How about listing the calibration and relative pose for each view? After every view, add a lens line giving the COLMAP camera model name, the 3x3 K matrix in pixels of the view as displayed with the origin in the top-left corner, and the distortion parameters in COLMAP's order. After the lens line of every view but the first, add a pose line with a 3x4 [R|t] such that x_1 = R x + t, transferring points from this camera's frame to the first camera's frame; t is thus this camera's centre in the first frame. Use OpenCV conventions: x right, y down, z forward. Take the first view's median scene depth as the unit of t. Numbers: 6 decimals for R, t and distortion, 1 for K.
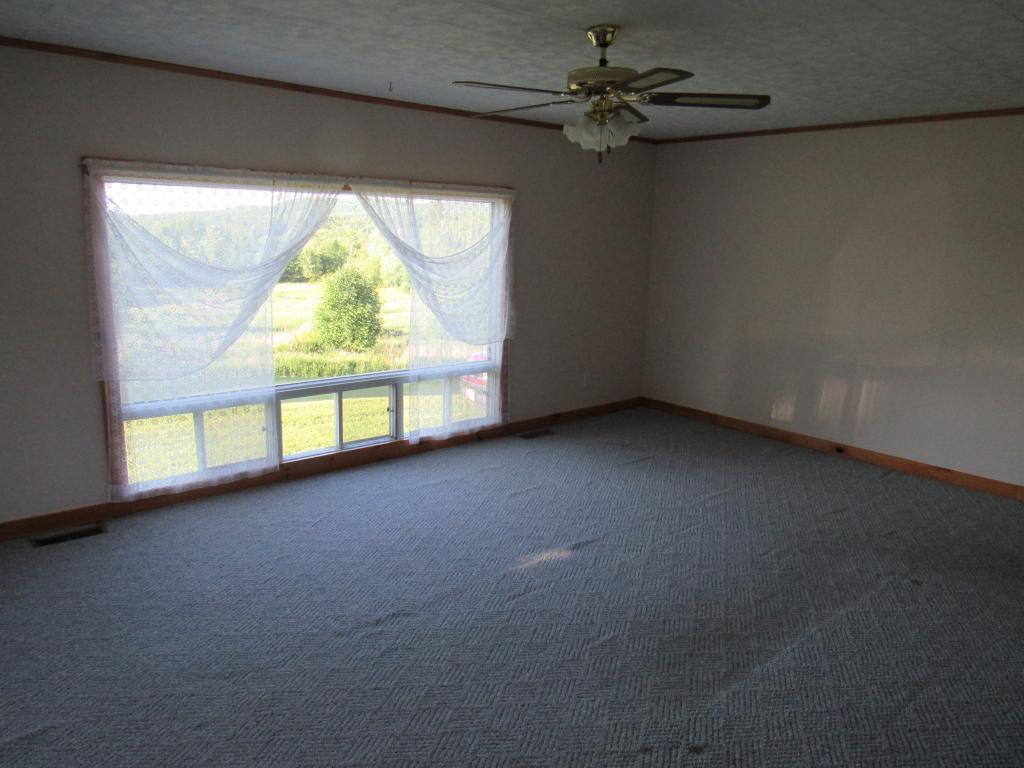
lens RADIAL K [[740.2, 0, 500.2], [0, 740.2, 386.8], [0, 0, 1]] dist [-0.003687, -0.005735]
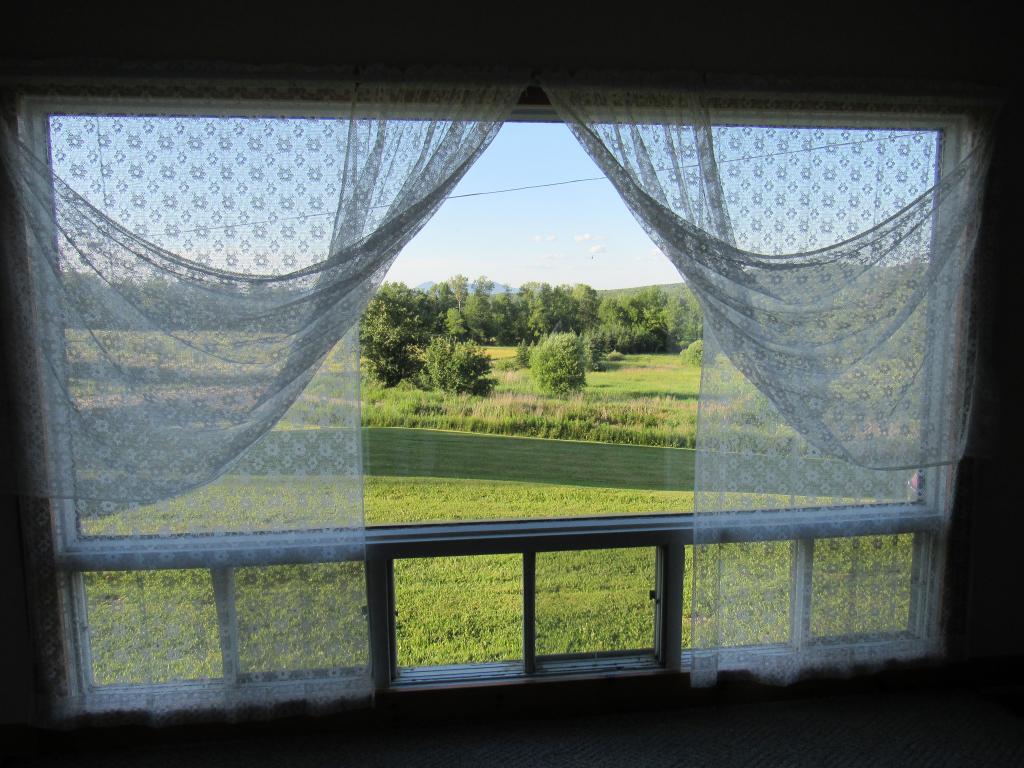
lens RADIAL K [[740.2, 0, 500.2], [0, 740.2, 386.8], [0, 0, 1]] dist [-0.003687, -0.005735]
pose [[0.829872, 0.036757, -0.556741, 0.020947], [-0.087359, 0.994081, -0.064586, -0.060424], [0.551072, 0.102235, 0.828171, 0.571542]]
